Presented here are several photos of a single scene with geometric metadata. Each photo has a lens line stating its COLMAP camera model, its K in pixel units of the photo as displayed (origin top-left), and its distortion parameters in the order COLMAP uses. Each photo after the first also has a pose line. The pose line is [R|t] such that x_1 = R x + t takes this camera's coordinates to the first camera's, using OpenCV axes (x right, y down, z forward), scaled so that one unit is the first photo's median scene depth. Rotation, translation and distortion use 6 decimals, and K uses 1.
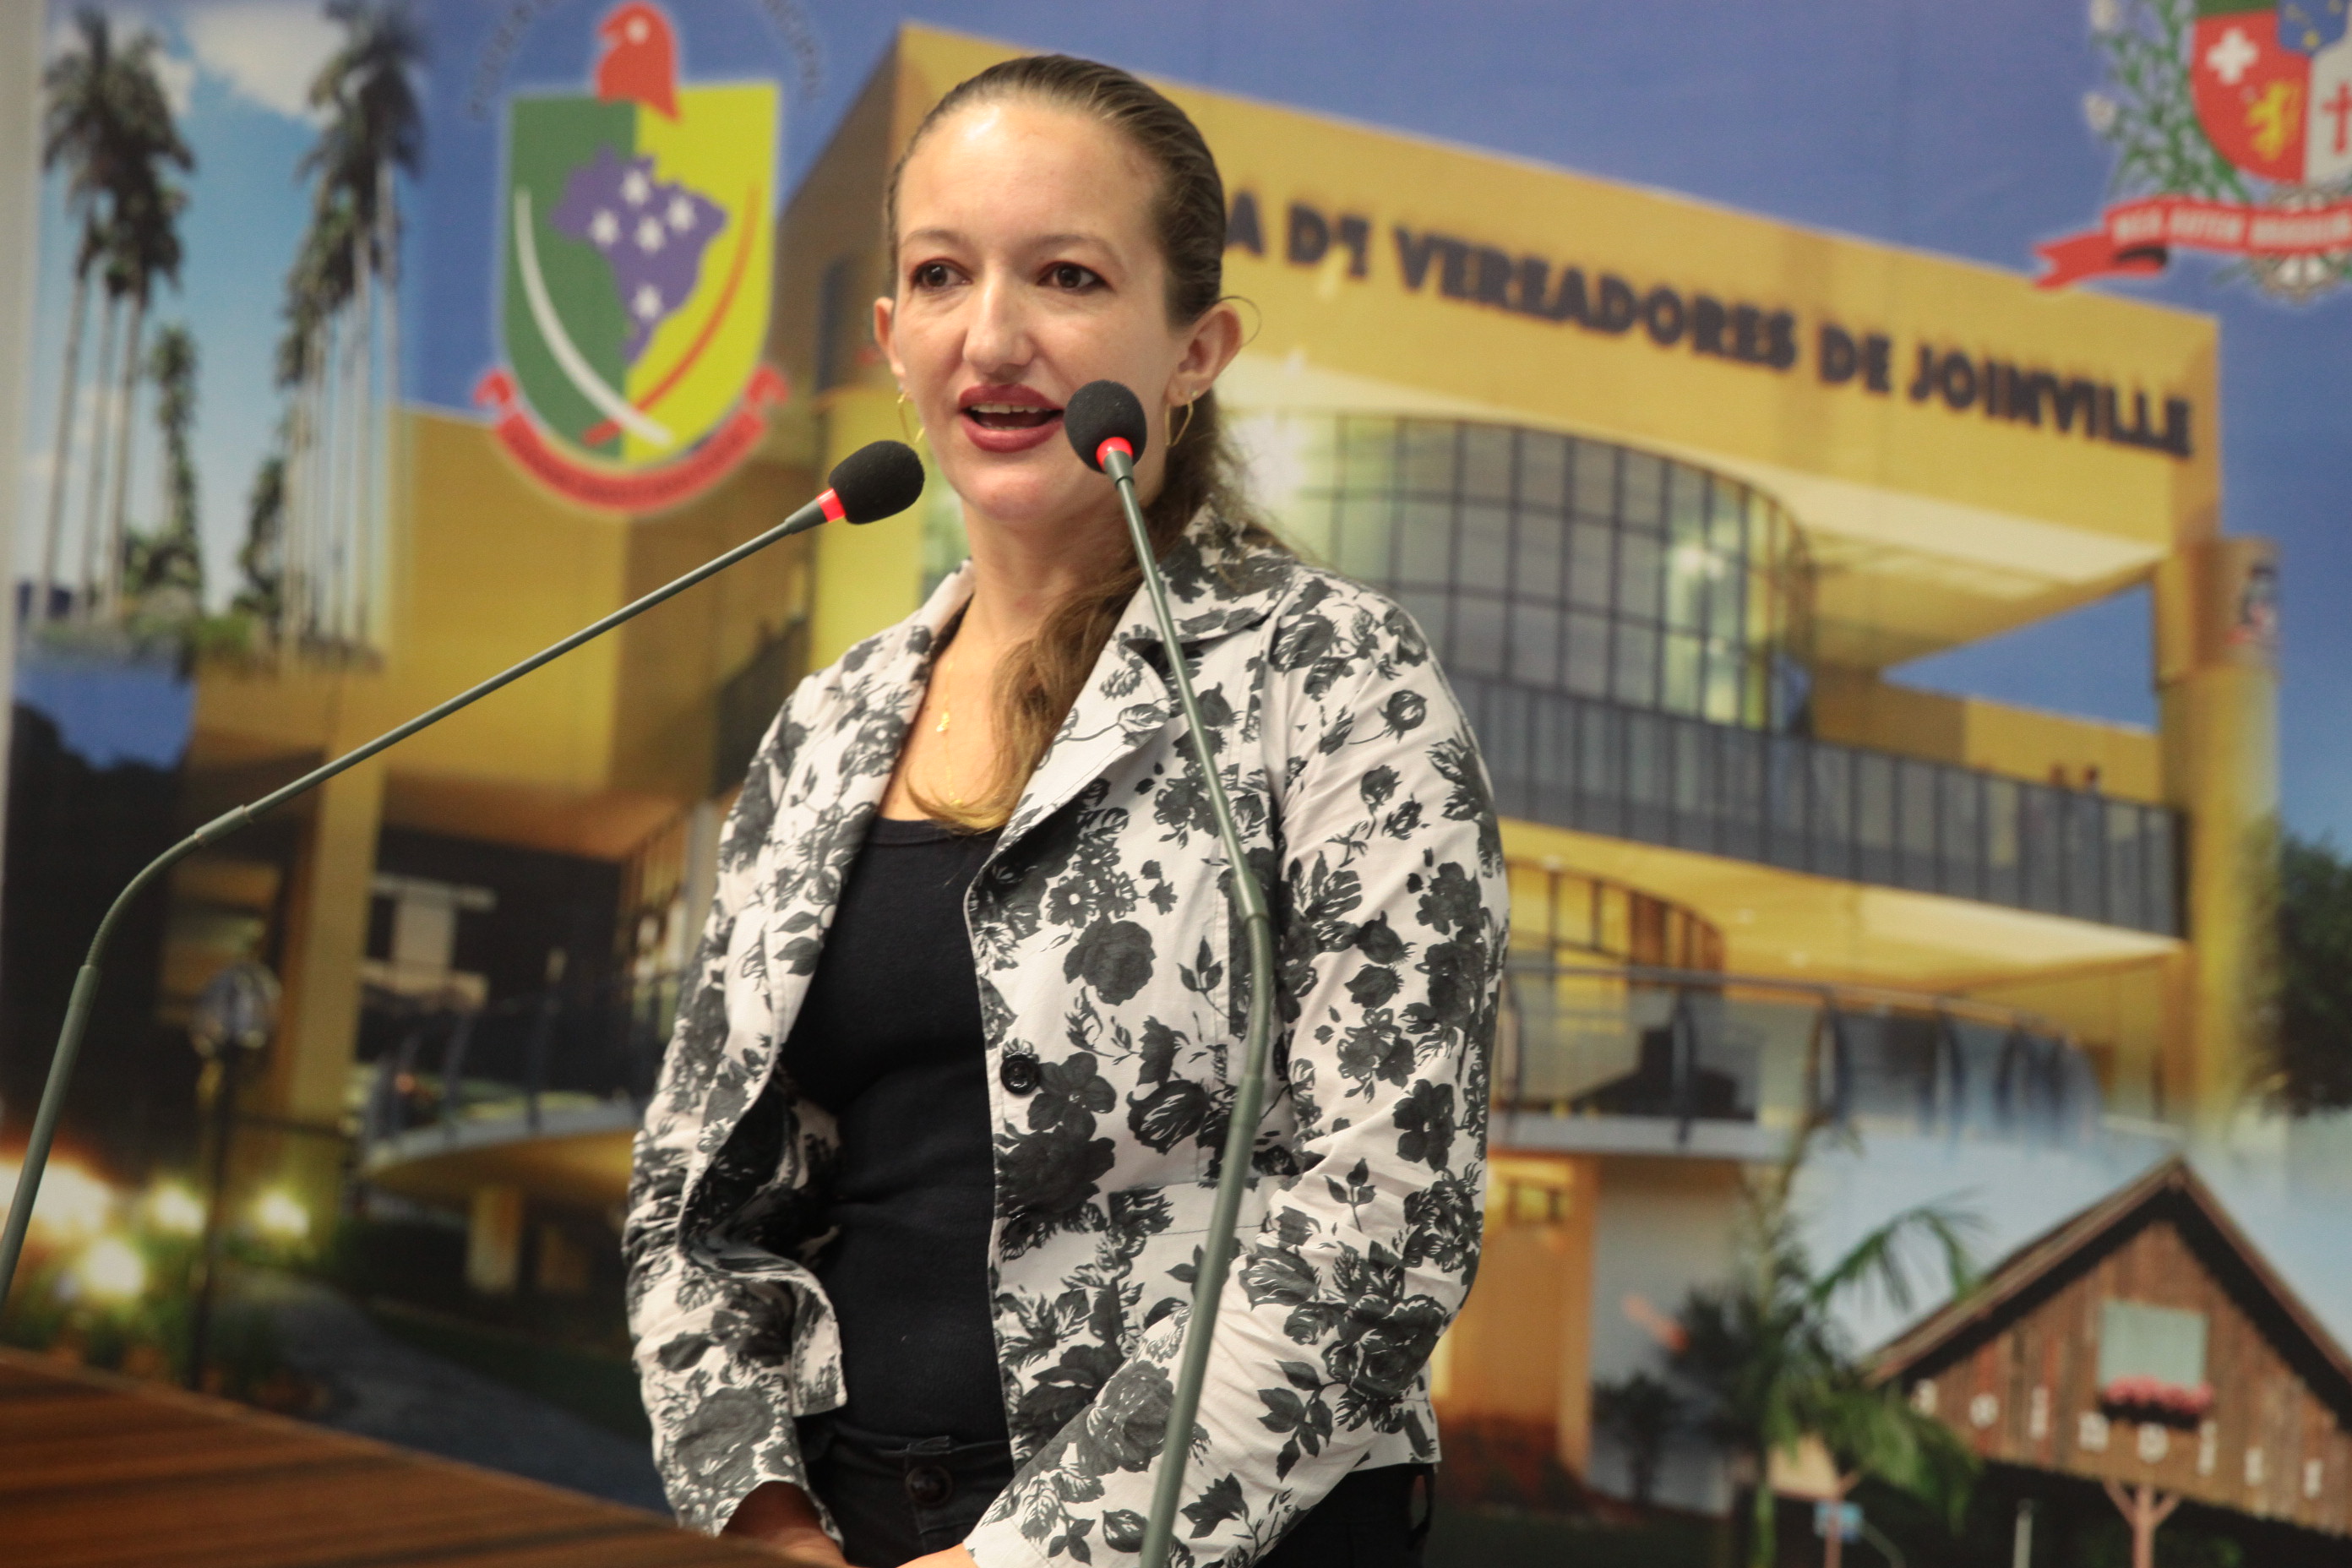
lens RADIAL K [[4401.7, 0, 1207.2], [0, 4401.7, 780.3], [0, 0, 1]] dist [0.237361, -0.103177]
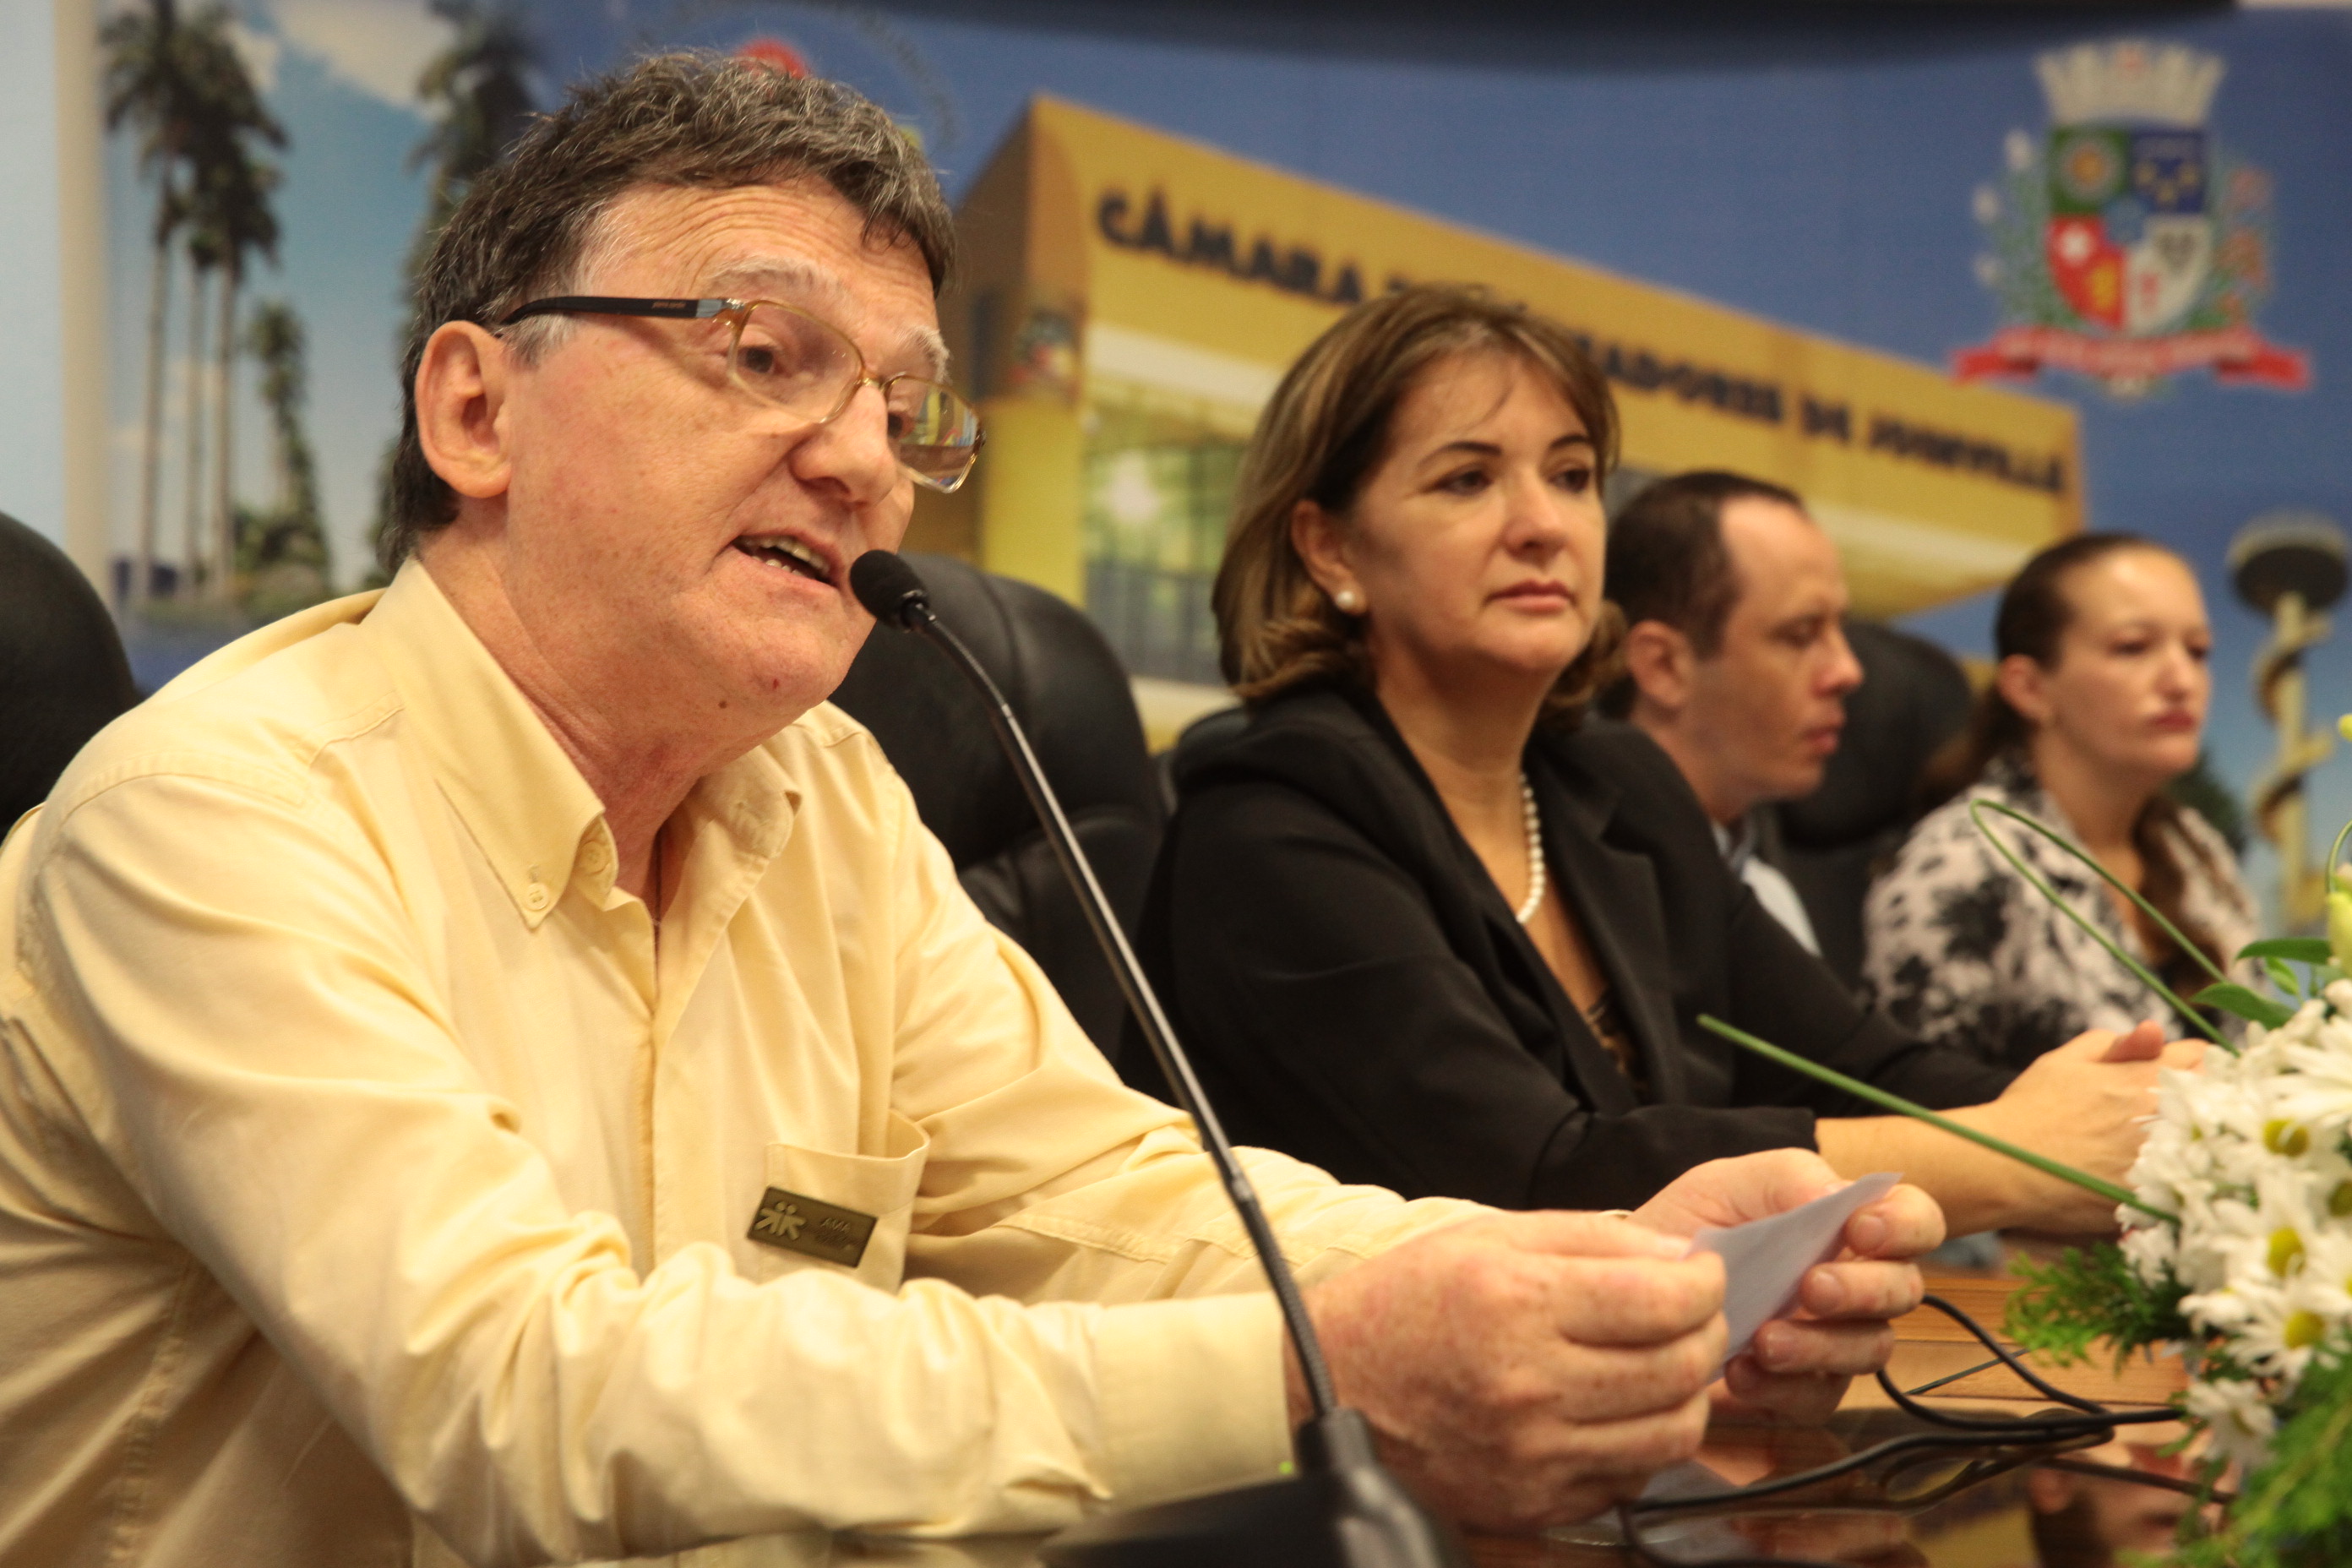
lens RADIAL K [[4401.7, 0, 1207.2], [0, 4401.7, 780.3], [0, 0, 1]] dist [0.237361, -0.103177]
pose [[0.566297, -0.045892, 0.822923, -0.940770], [0.020562, 0.998924, 0.041558, -0.032210], [-0.823945, -0.006613, 0.566631, 0.262361]]
